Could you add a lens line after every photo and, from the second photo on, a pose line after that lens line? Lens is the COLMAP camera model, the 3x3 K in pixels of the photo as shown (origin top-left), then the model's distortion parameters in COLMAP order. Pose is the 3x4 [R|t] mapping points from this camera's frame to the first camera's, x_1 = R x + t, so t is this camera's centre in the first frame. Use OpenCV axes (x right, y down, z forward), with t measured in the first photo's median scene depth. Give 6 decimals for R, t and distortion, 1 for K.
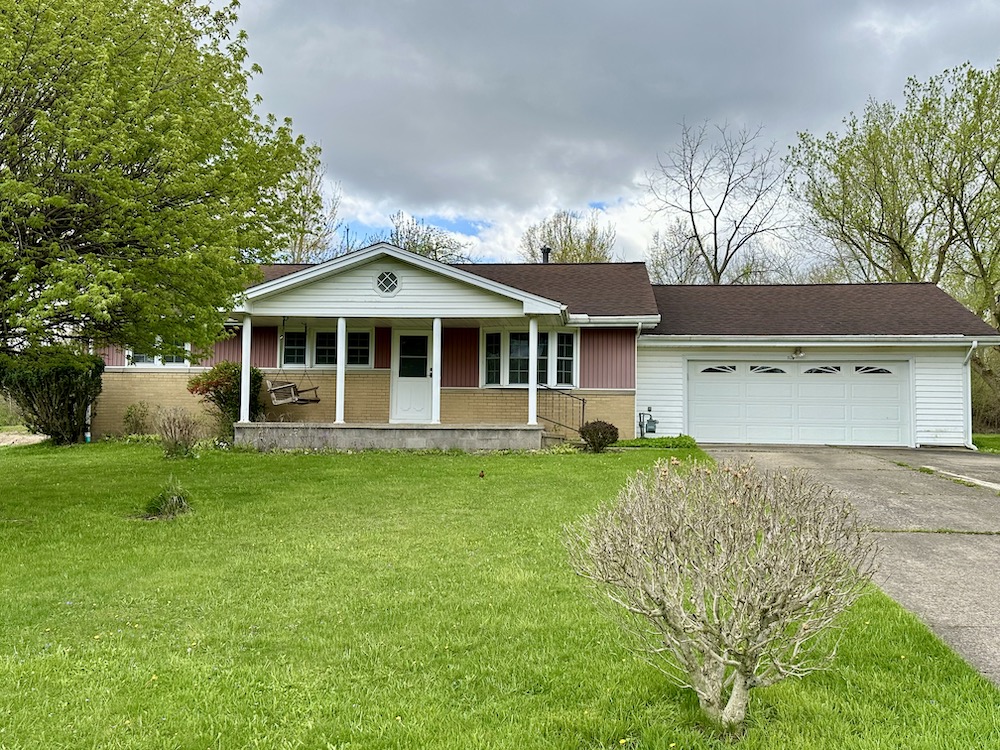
lens RADIAL K [[913.3, 0, 500.0], [0, 913.3, 375.0], [0, 0, 1]] dist [0.186003, -0.375567]
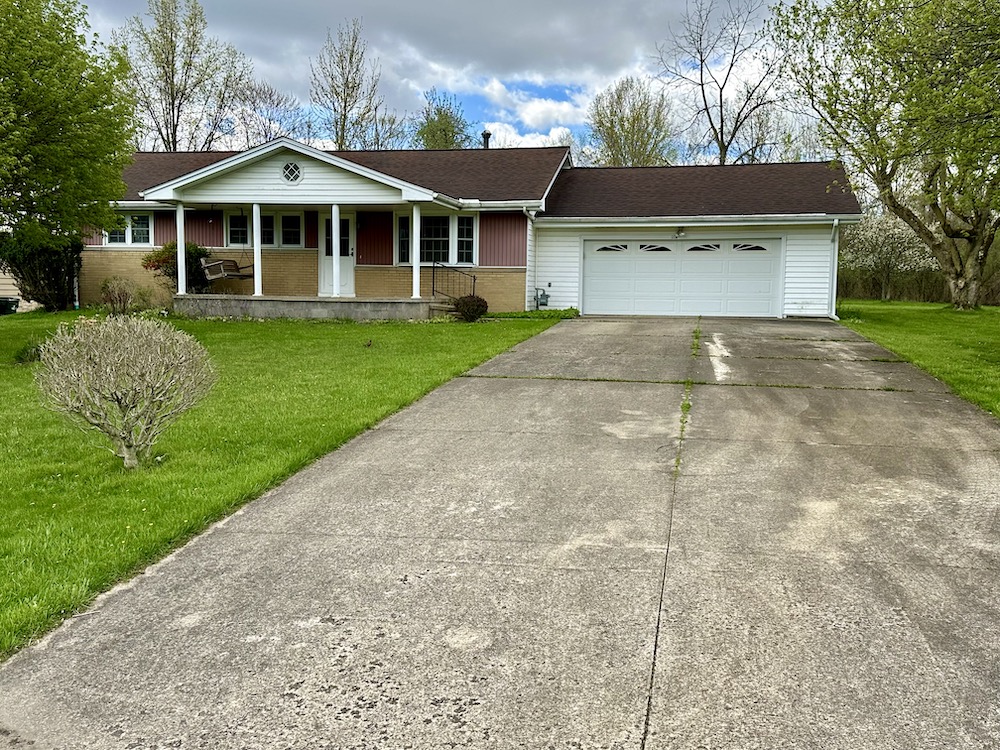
lens RADIAL K [[913.3, 0, 500.0], [0, 913.3, 375.0], [0, 0, 1]] dist [0.186003, -0.375567]
pose [[0.993109, 0.012463, -0.116532, 0.243849], [0.003695, 0.990505, 0.137426, -0.007637], [0.117139, -0.136910, 0.983633, -0.127087]]
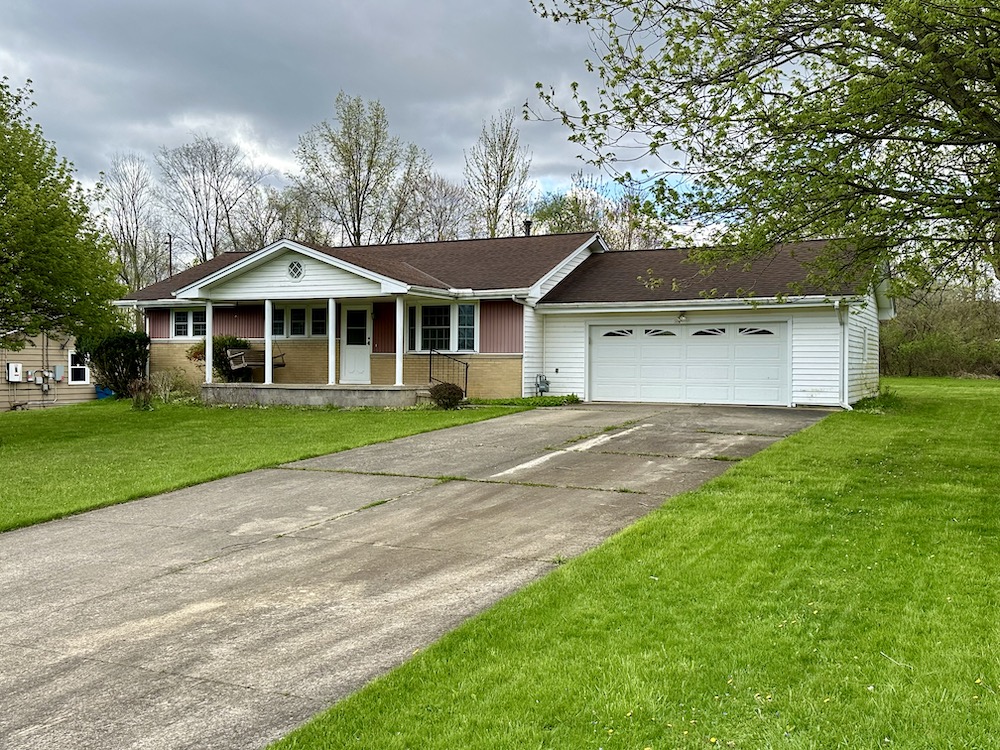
lens RADIAL K [[950.8, 0, 500.0], [0, 950.8, 375.0], [0, 0, 1]] dist [0.140621, -0.002147]
pose [[0.932830, -0.001890, -0.360313, 0.531786], [0.021604, 0.998481, 0.050694, -0.017572], [0.359669, -0.055073, 0.931453, -0.095397]]
